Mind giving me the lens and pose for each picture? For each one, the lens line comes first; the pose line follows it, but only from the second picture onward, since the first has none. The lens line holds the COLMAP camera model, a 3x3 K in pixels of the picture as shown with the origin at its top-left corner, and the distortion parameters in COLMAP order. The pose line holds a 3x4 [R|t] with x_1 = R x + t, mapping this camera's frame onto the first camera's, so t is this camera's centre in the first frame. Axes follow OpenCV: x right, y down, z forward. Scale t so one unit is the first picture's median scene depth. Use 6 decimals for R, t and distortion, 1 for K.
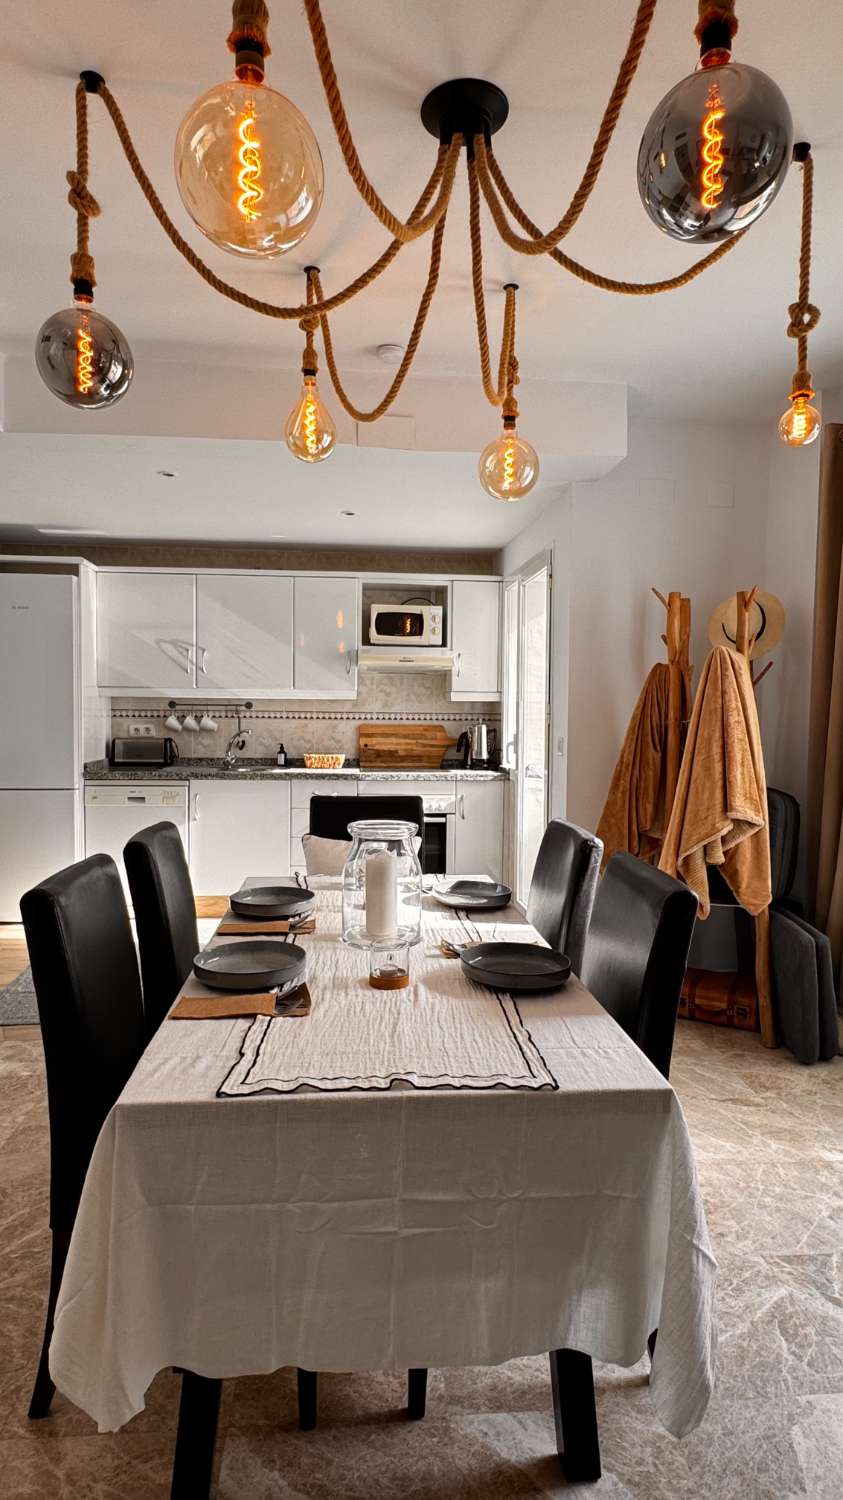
lens RADIAL K [[834.1, 0, 421.5], [0, 834.1, 750.0], [0, 0, 1]] dist [-0.004959, 0.001412]
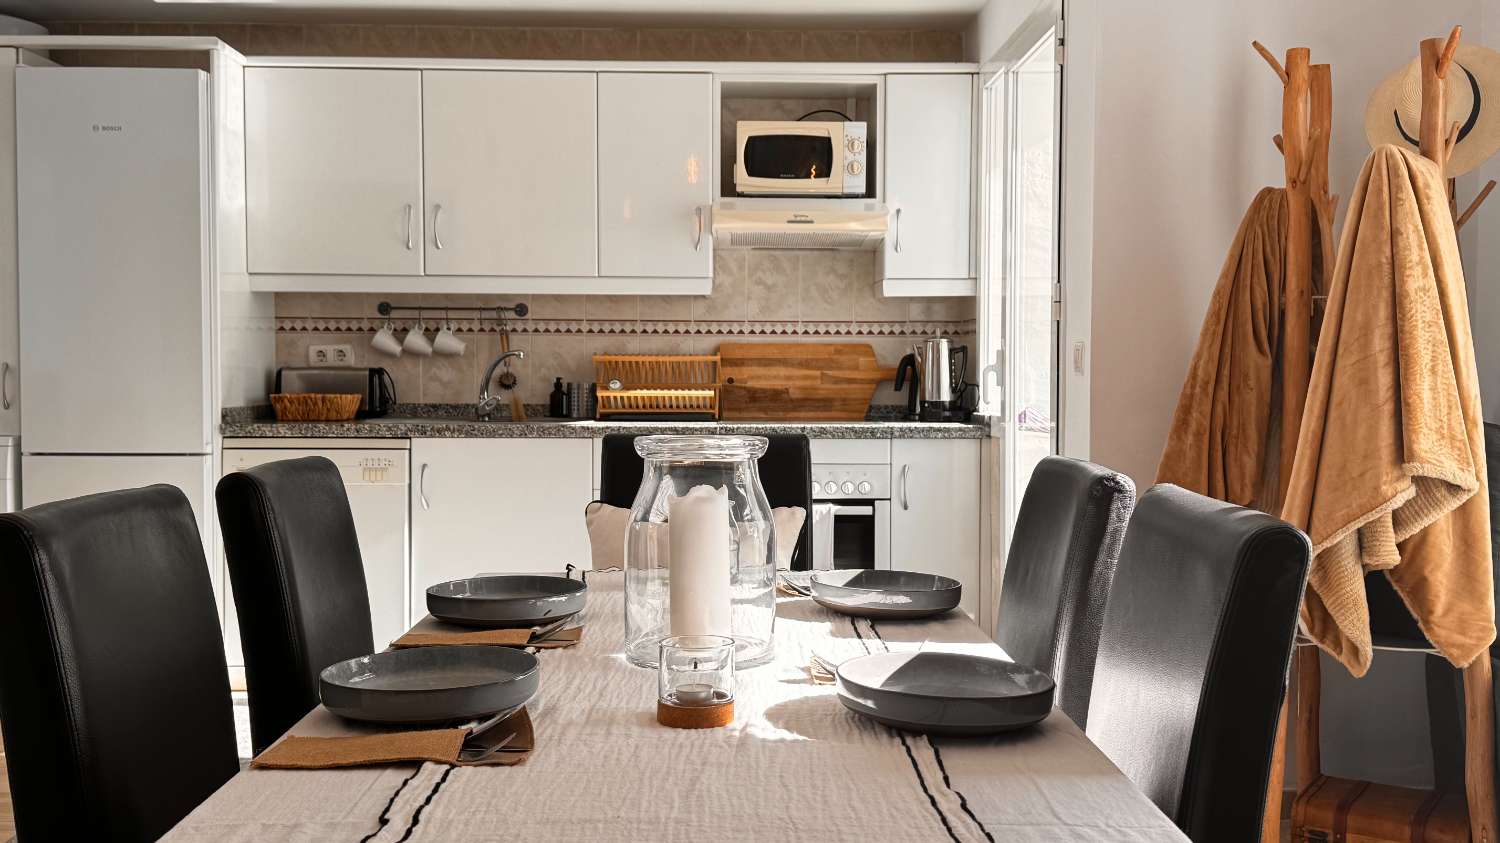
lens RADIAL K [[1468.1, 0, 750.0], [0, 1468.1, 421.5], [0, 0, 1]] dist [0.186748, -0.397589]
pose [[0.997137, -0.005332, -0.075432, 0.020991], [0.004544, 0.999933, -0.010611, 0.034135], [0.075484, 0.010238, 0.997094, 0.028427]]
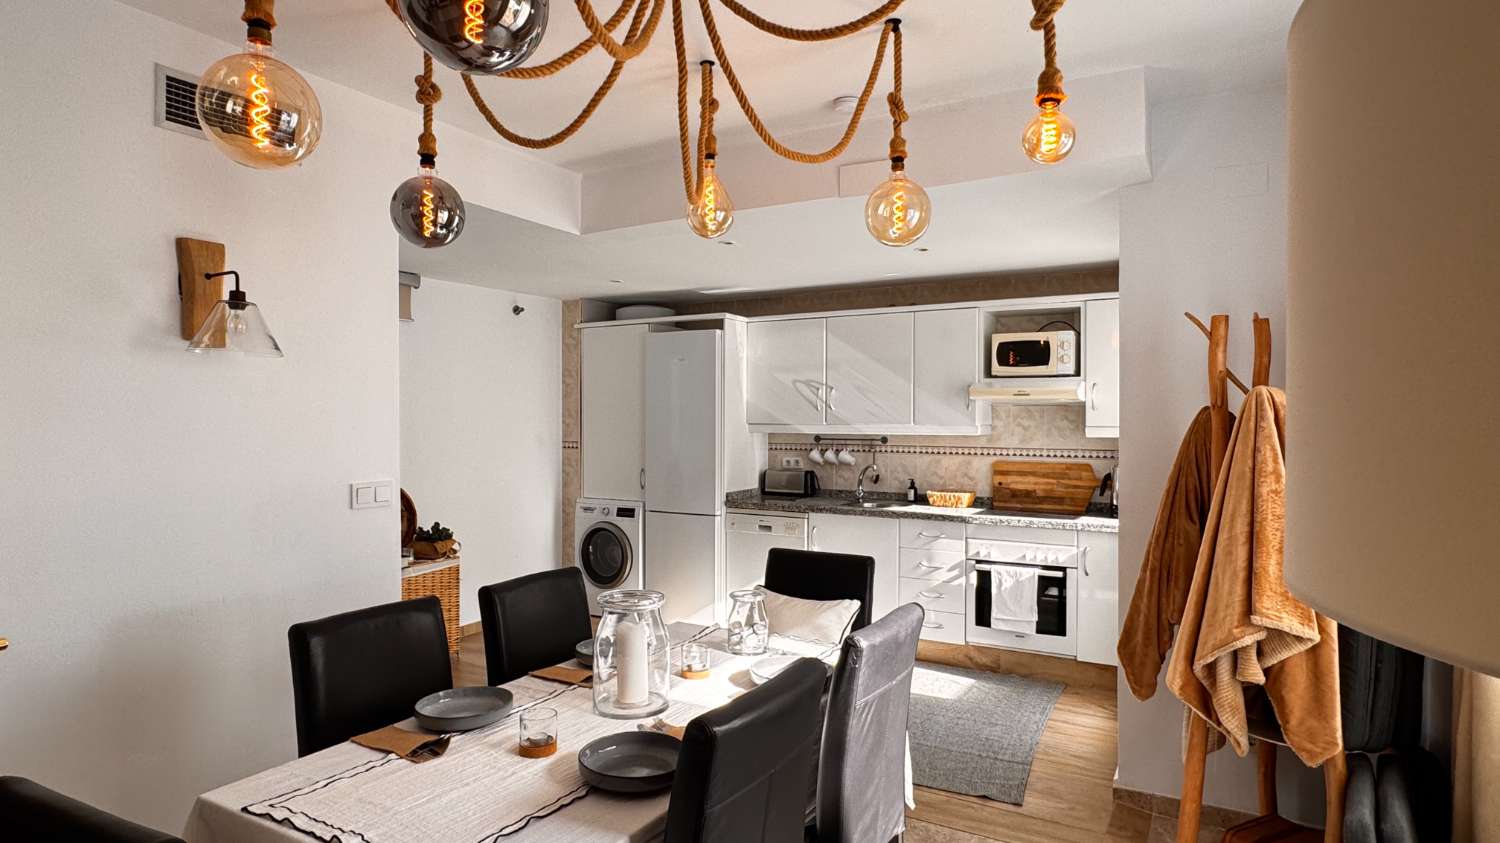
lens RADIAL K [[834.1, 0, 750.0], [0, 834.1, 421.5], [0, 0, 1]] dist [-0.004959, 0.001412]
pose [[0.813814, -0.005882, -0.581095, 0.261820], [-0.020503, 0.999036, -0.038827, -0.035013], [0.580763, 0.043512, 0.812909, 0.085351]]
